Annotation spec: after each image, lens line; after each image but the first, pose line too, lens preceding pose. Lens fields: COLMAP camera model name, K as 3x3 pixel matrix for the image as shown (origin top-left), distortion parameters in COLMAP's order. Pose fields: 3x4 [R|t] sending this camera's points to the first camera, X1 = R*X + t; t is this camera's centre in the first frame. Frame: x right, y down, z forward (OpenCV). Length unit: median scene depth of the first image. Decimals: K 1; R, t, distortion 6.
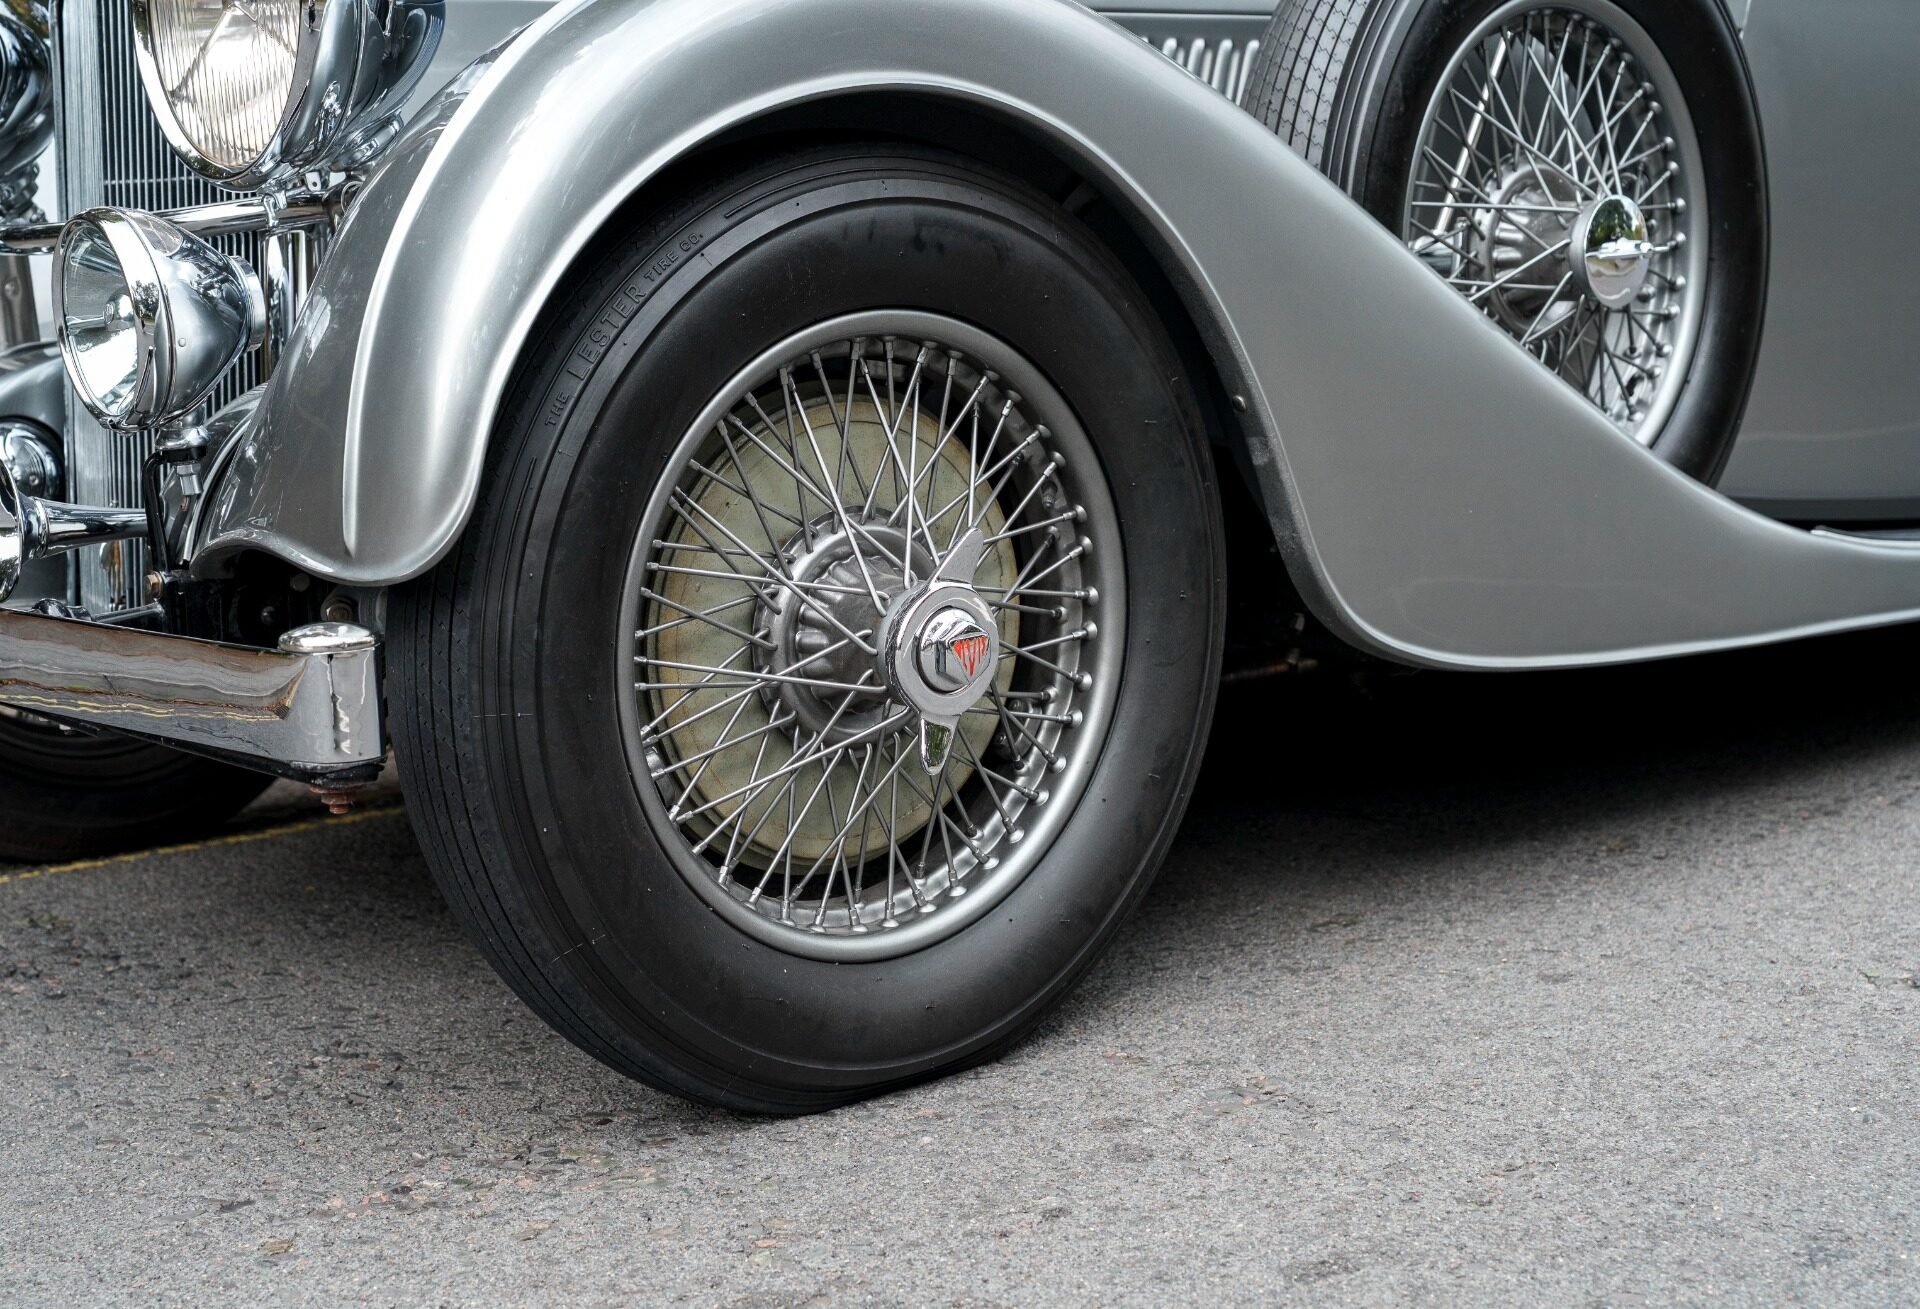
lens RADIAL K [[2747.4, 0, 959.4], [0, 2747.4, 674.8], [0, 0, 1]] dist [0.032222, 0.000000]
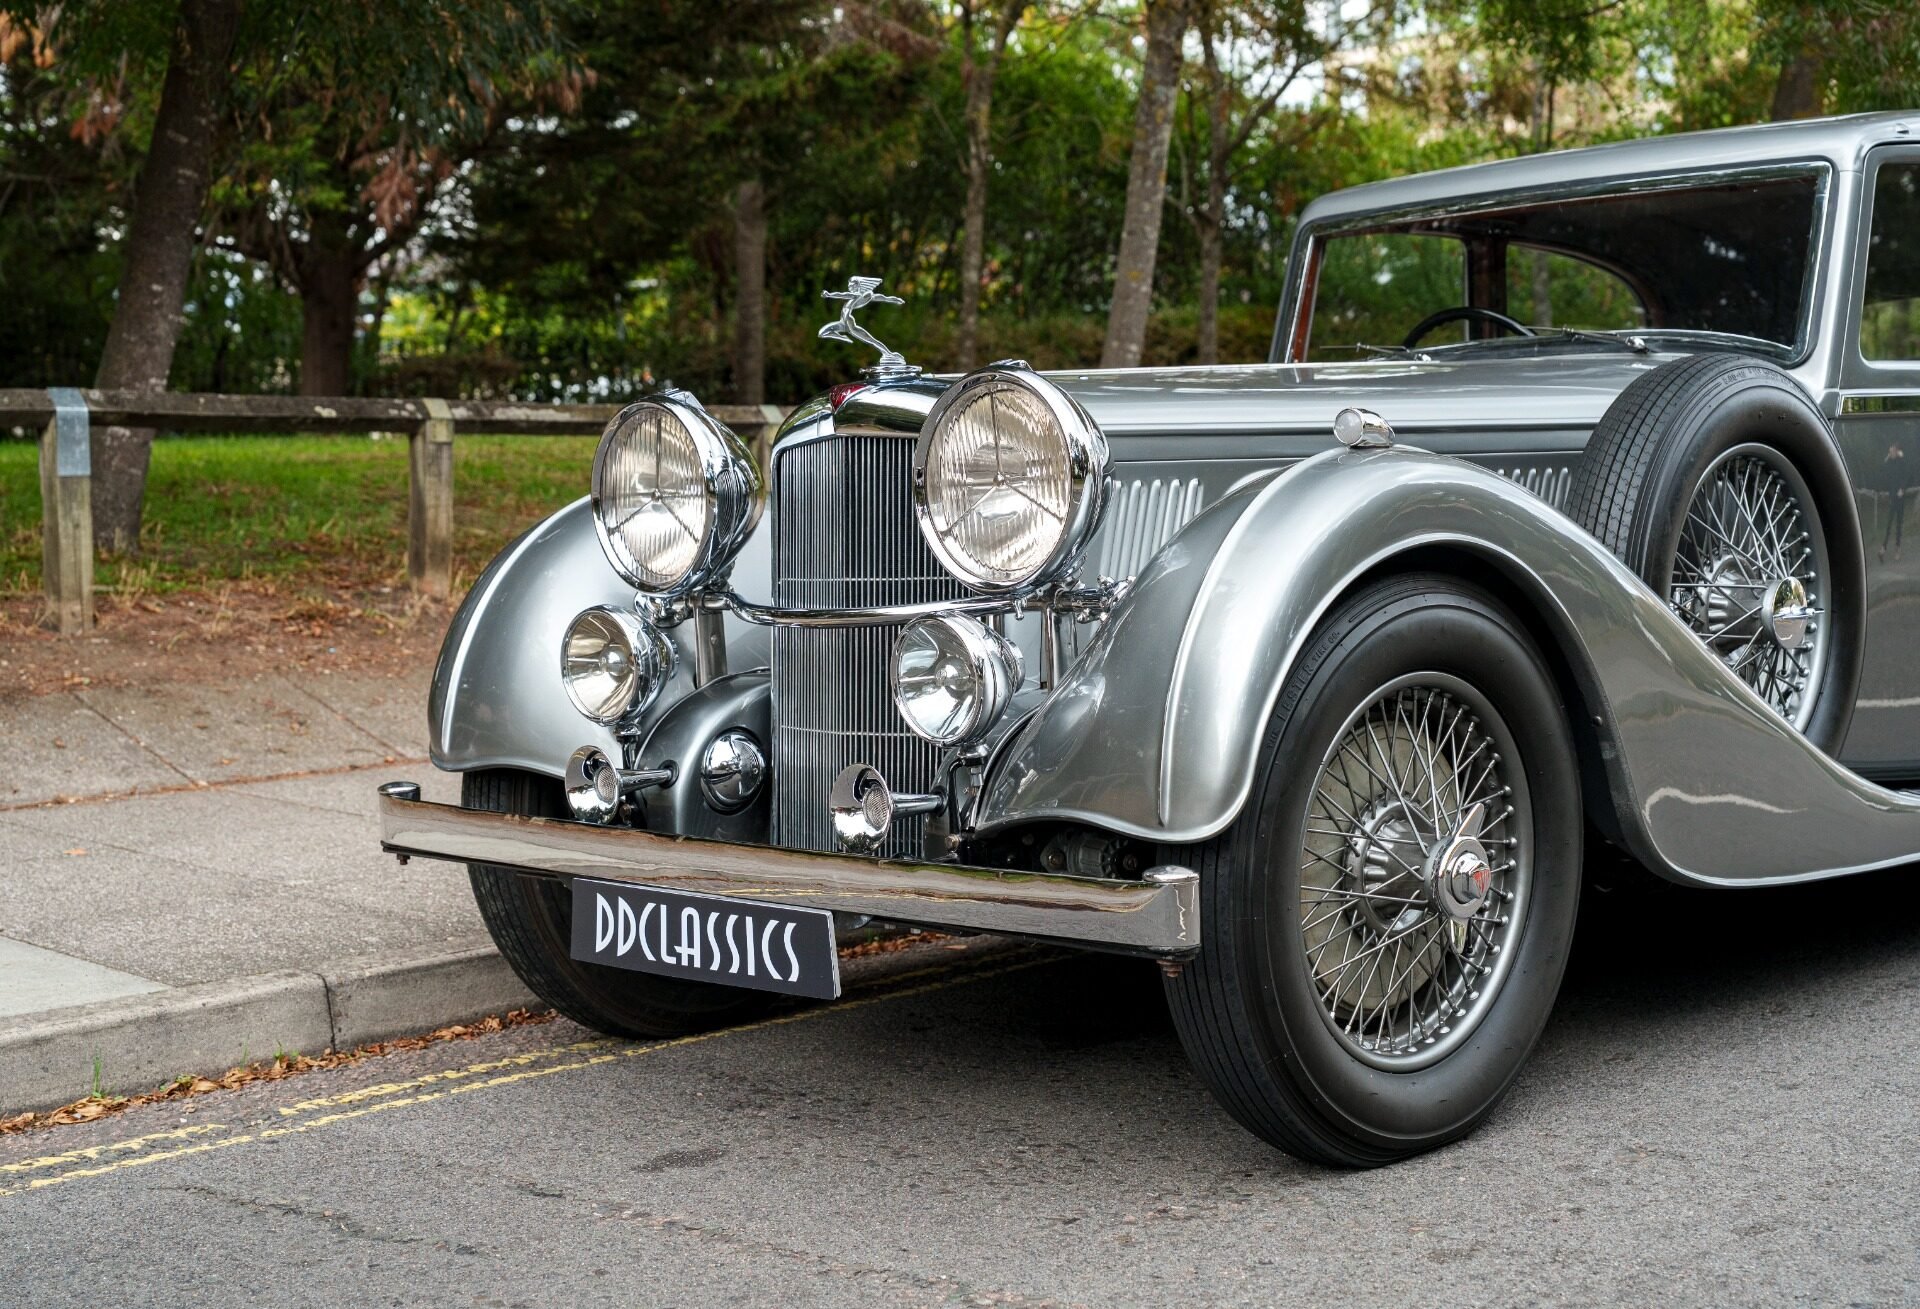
lens RADIAL K [[2747.4, 0, 1011.5], [0, 2747.4, 675.0], [0, 0, 1]] dist [0.032222, 0.000000]
pose [[0.996908, -0.005251, 0.078402, -0.379730], [0.011740, 0.996518, -0.082543, 0.002625], [-0.077696, 0.083208, 0.993499, -0.587958]]
